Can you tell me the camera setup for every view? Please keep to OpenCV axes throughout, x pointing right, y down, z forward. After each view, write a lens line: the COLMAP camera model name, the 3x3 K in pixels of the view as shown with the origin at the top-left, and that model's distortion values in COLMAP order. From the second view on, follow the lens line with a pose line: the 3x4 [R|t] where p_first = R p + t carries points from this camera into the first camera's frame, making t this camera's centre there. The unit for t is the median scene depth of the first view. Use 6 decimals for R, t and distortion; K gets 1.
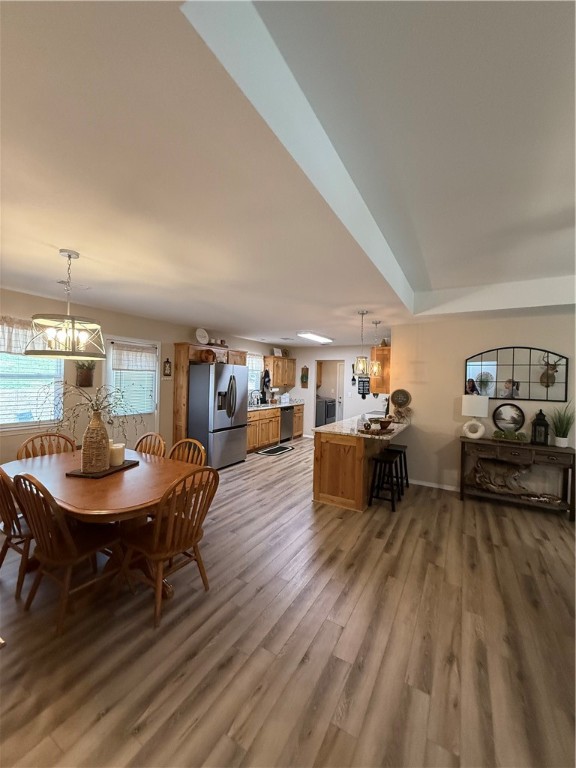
lens RADIAL K [[306.1, 0, 288.8], [0, 306.1, 381.4], [0, 0, 1]] dist [-0.000205, -0.000245]
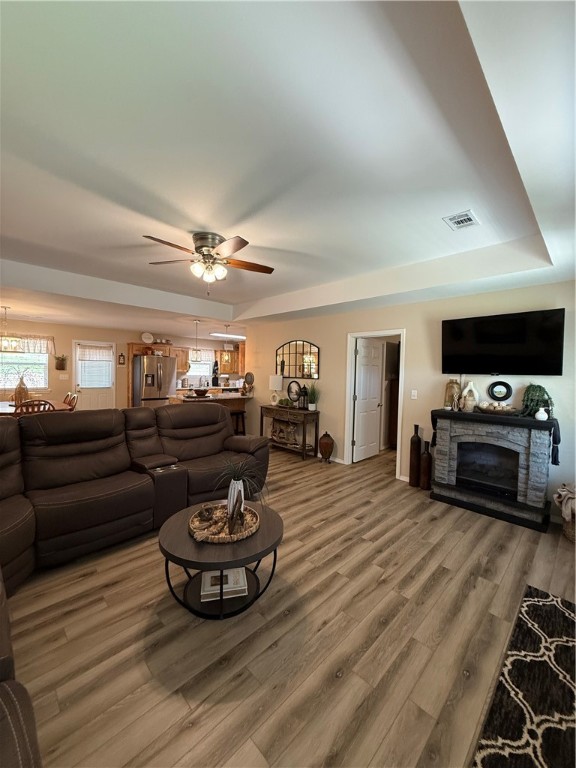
lens RADIAL K [[306.1, 0, 288.8], [0, 306.1, 381.4], [0, 0, 1]] dist [-0.000205, -0.000245]
pose [[0.965182, 0.006530, -0.261498, 0.708481], [-0.001388, 0.999802, 0.019843, 0.030988], [0.261576, -0.018789, 0.965000, -0.242960]]
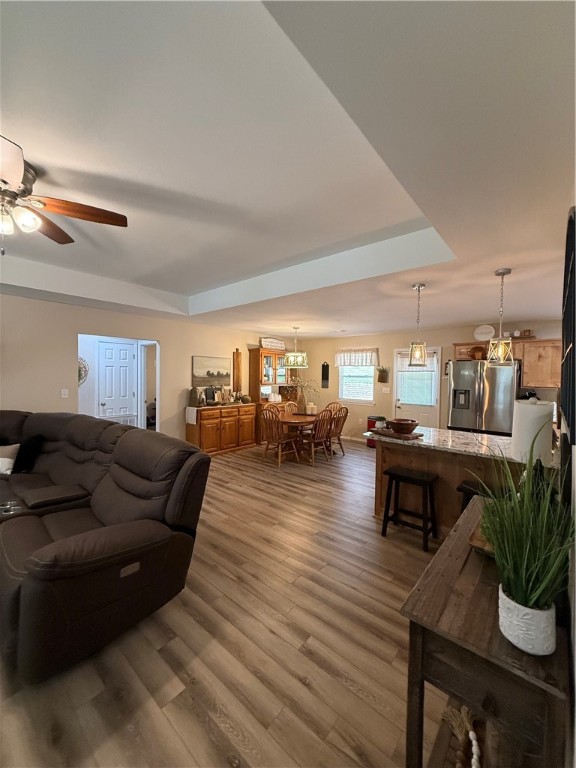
lens RADIAL K [[306.1, 0, 288.8], [0, 306.1, 381.4], [0, 0, 1]] dist [-0.000205, -0.000245]
pose [[-0.185399, -0.008490, -0.982627, 0.697003], [-0.026011, 0.999655, -0.003730, 0.020437], [0.982319, 0.024868, -0.185556, 0.533253]]
